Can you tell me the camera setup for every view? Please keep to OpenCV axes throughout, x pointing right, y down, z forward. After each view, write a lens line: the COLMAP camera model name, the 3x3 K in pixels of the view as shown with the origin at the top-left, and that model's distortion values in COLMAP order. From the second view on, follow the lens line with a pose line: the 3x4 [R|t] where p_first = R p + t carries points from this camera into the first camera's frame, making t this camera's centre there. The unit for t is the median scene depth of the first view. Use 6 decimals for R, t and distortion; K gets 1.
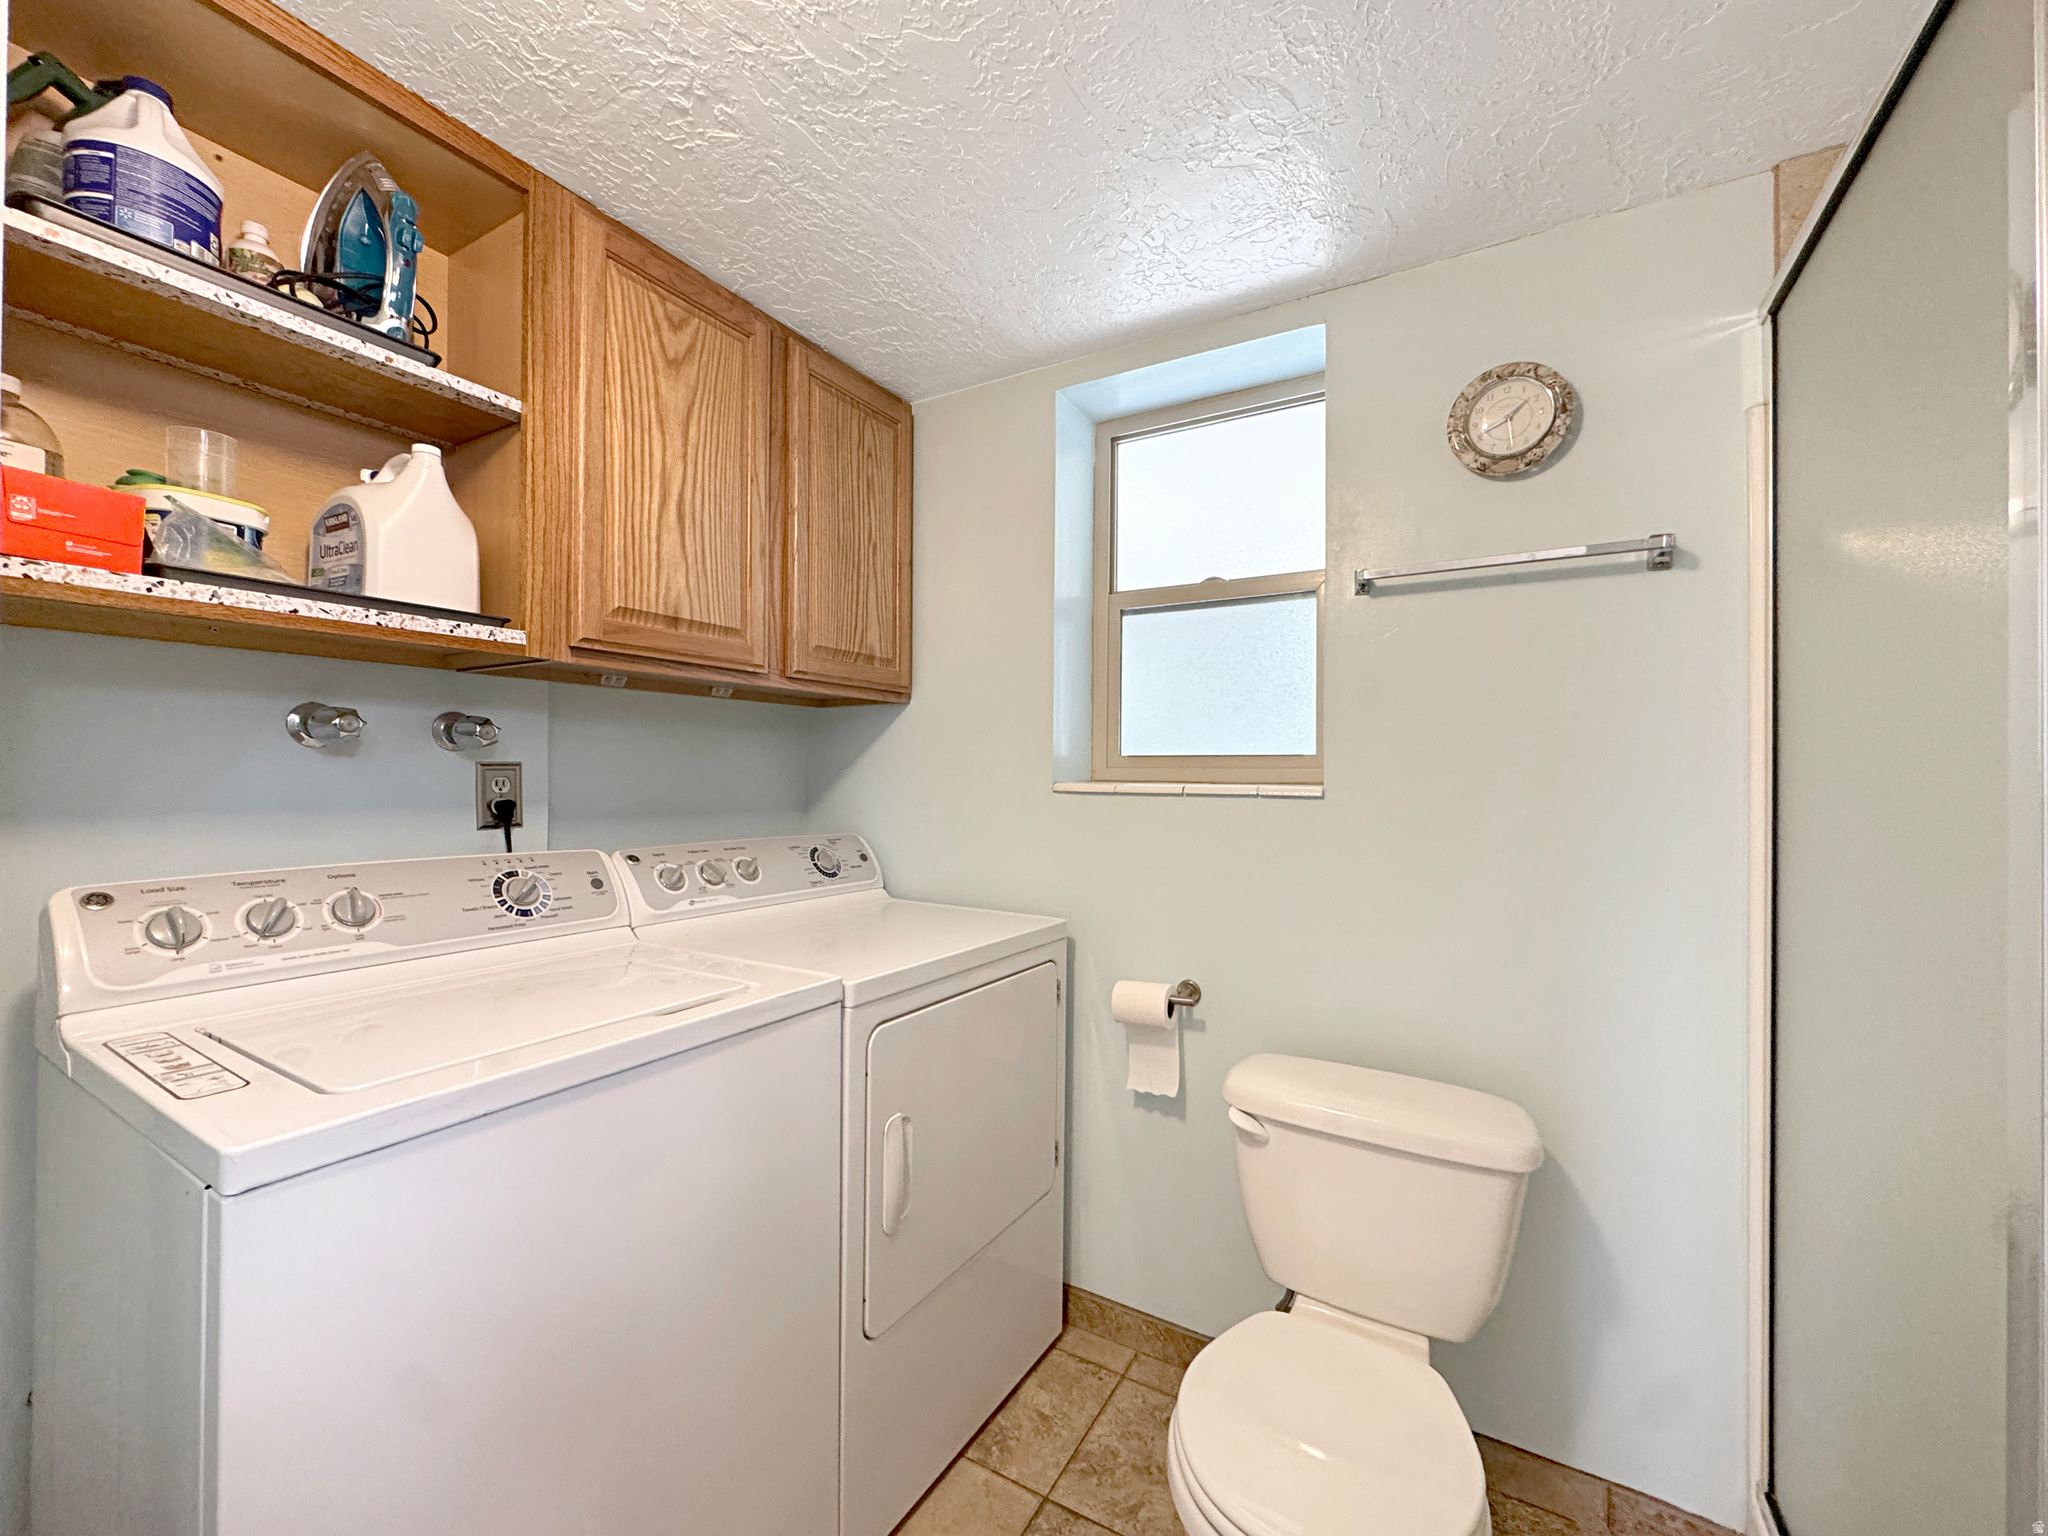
lens RADIAL K [[821.0, 0, 1026.9], [0, 821.0, 776.7], [0, 0, 1]] dist [-0.006665, -0.000376]
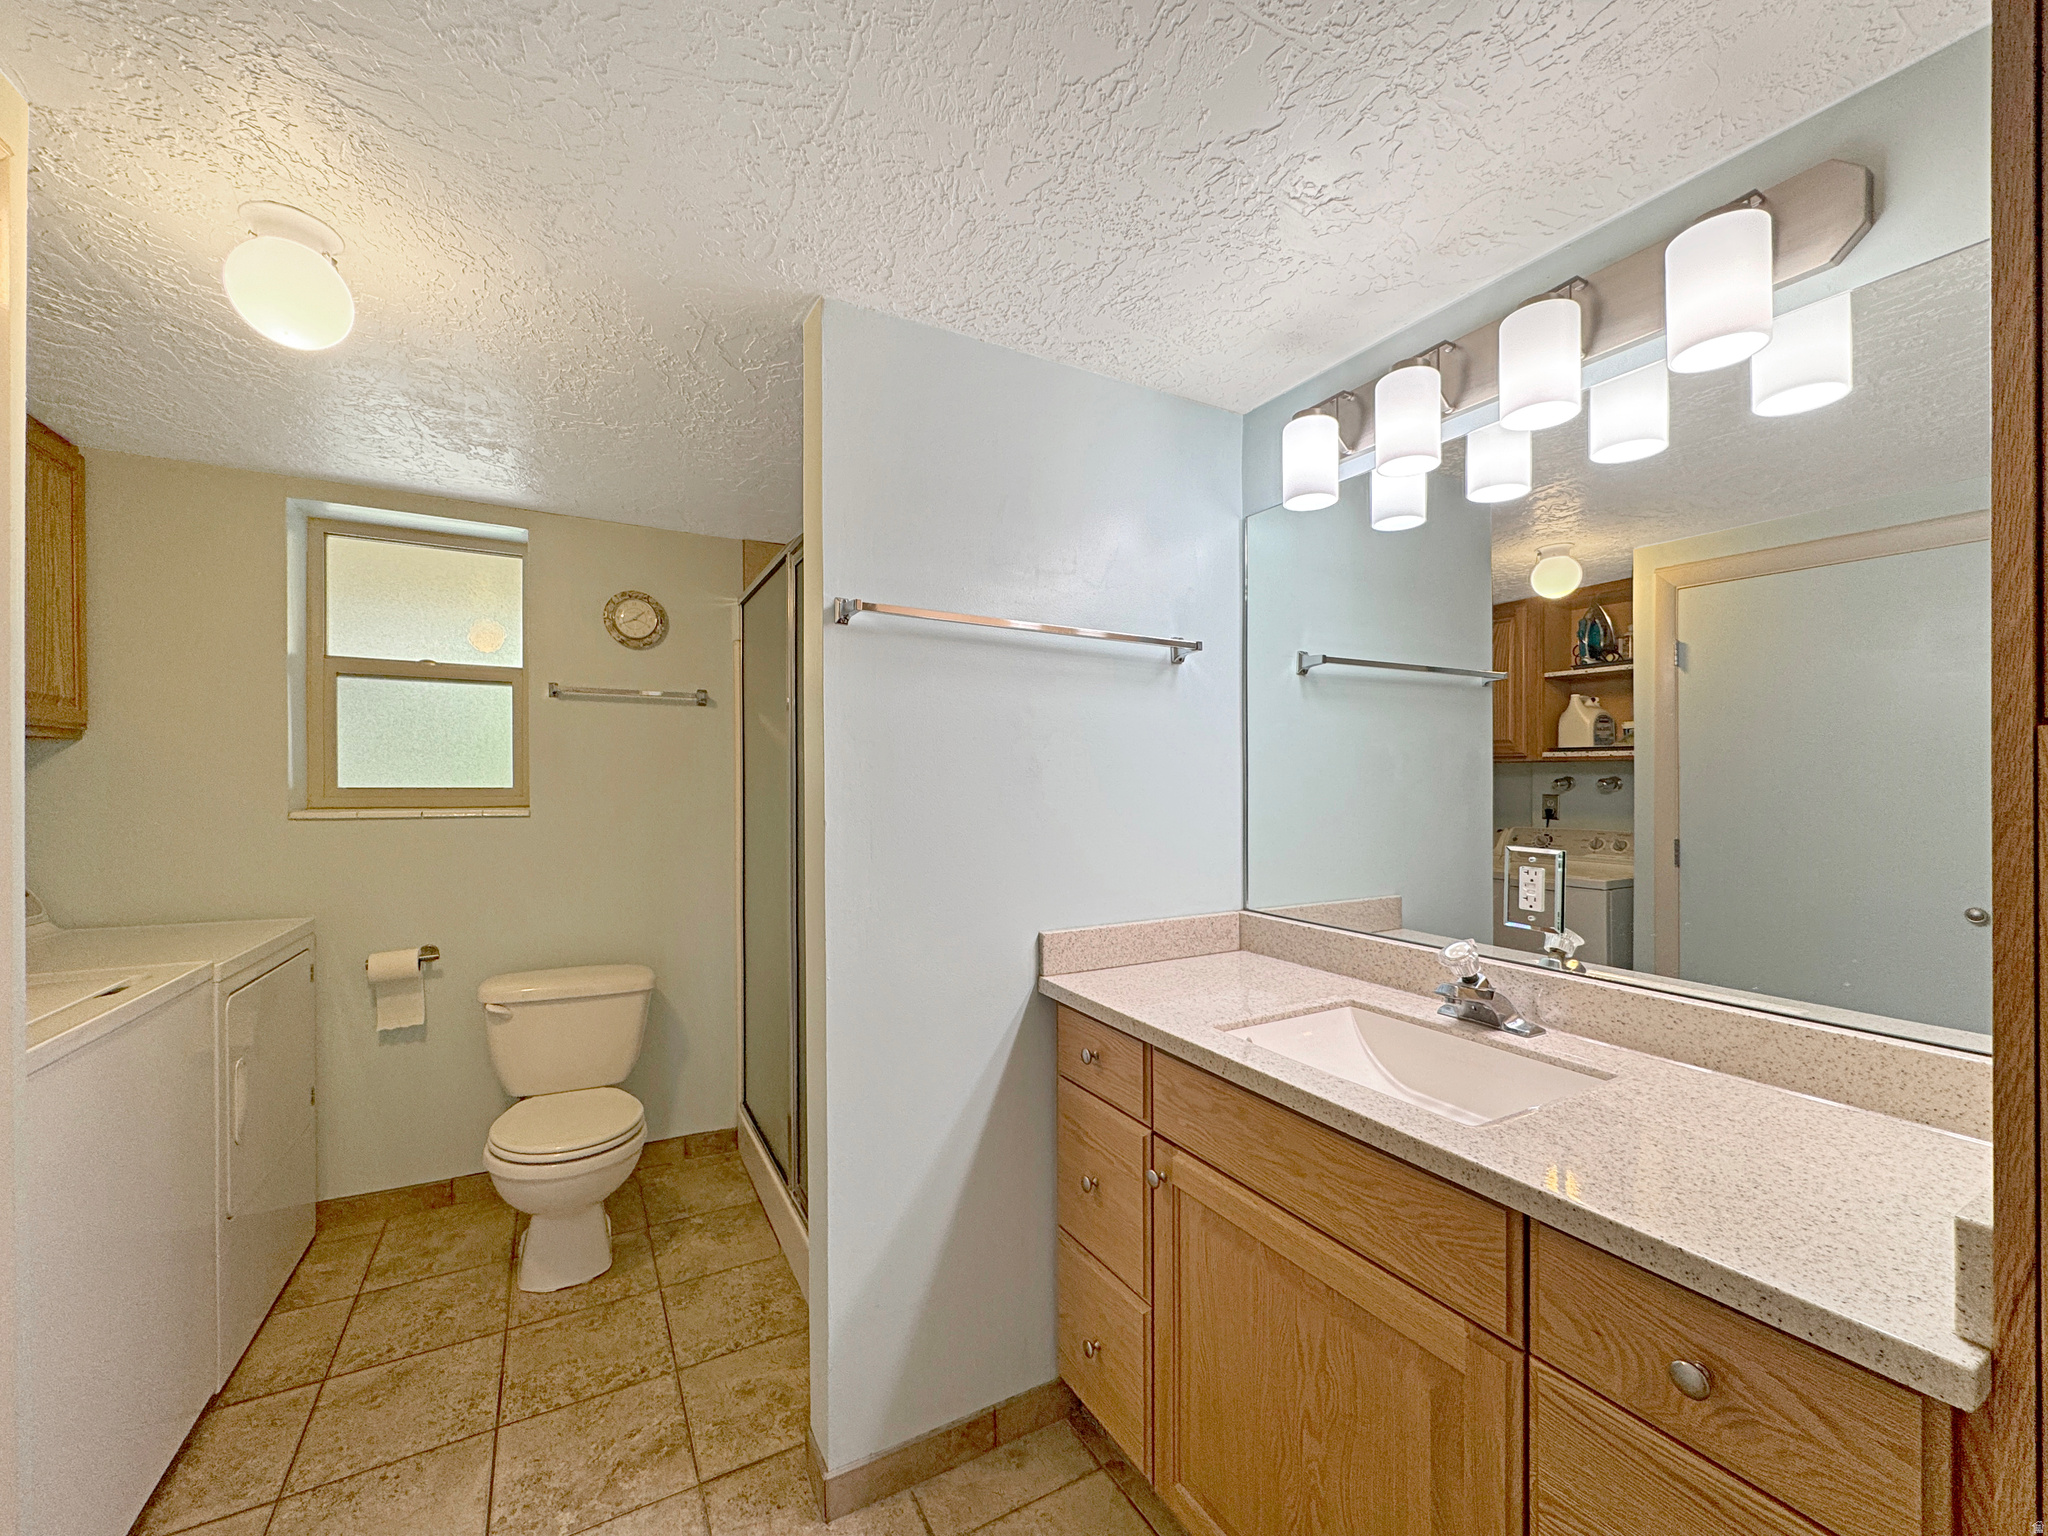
lens RADIAL K [[821.0, 0, 1026.5], [0, 821.0, 781.7], [0, 0, 1]] dist [-0.006665, -0.000376]
pose [[0.500032, -0.005895, 0.865987, -0.563773], [0.003993, 0.999982, 0.004501, -0.047870], [-0.865997, 0.001207, 0.500047, -0.693207]]
